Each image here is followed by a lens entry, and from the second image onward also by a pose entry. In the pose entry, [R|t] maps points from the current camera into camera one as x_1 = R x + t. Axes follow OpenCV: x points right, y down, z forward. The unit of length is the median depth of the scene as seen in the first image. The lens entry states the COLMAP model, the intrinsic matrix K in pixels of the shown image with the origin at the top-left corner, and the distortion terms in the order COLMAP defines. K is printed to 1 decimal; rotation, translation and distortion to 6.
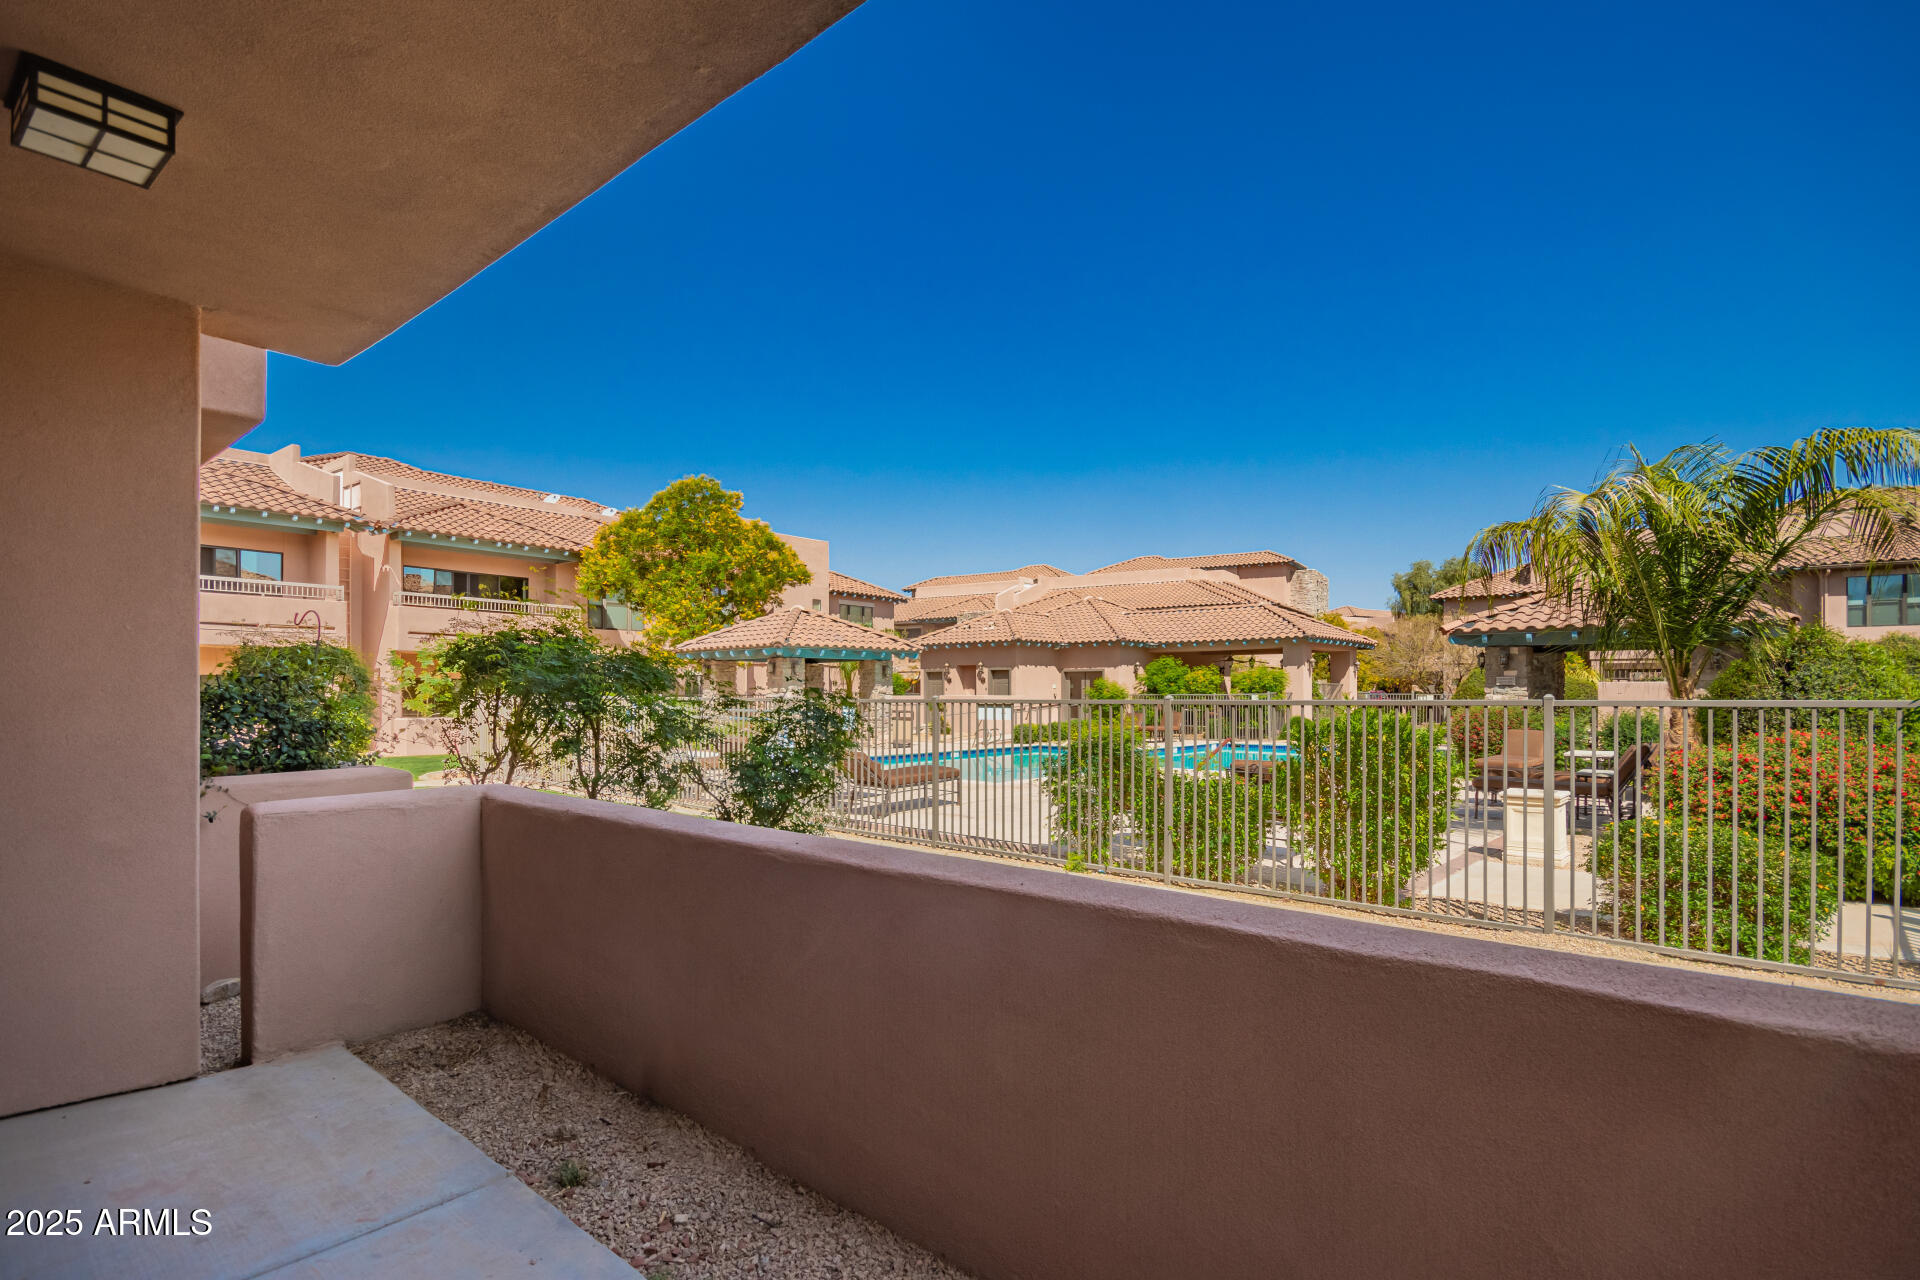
lens RADIAL K [[887.2, 0, 993.4], [0, 887.2, 685.9], [0, 0, 1]] dist [-0.000156, -0.001124]
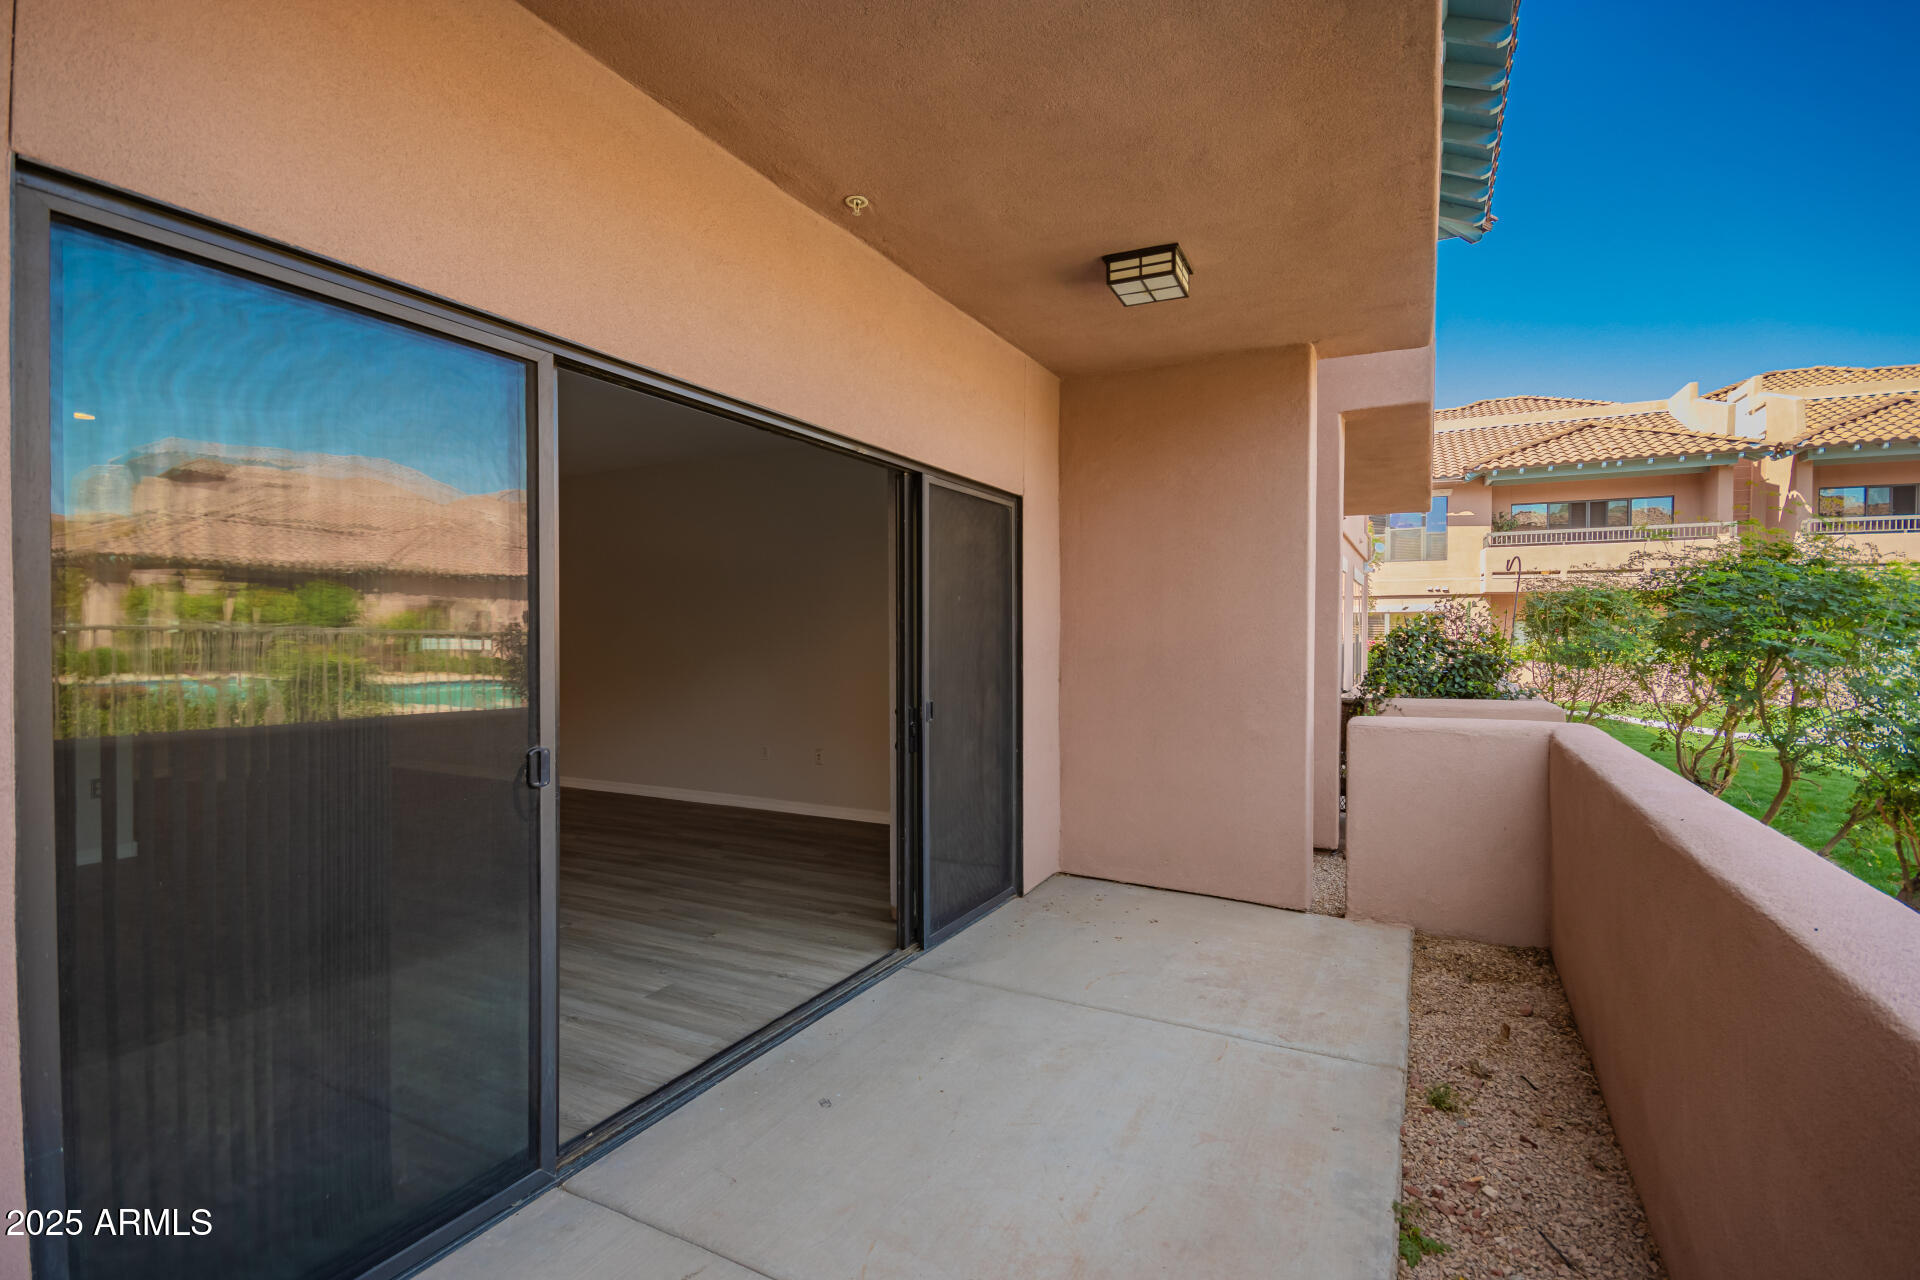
lens RADIAL K [[887.2, 0, 961.1], [0, 887.2, 640.2], [0, 0, 1]] dist [-0.000156, -0.001124]
pose [[0.211250, 0.004584, -0.977421, 0.257225], [0.007799, 0.999949, 0.006375, 0.010247], [0.977401, -0.008970, 0.211204, 0.163002]]
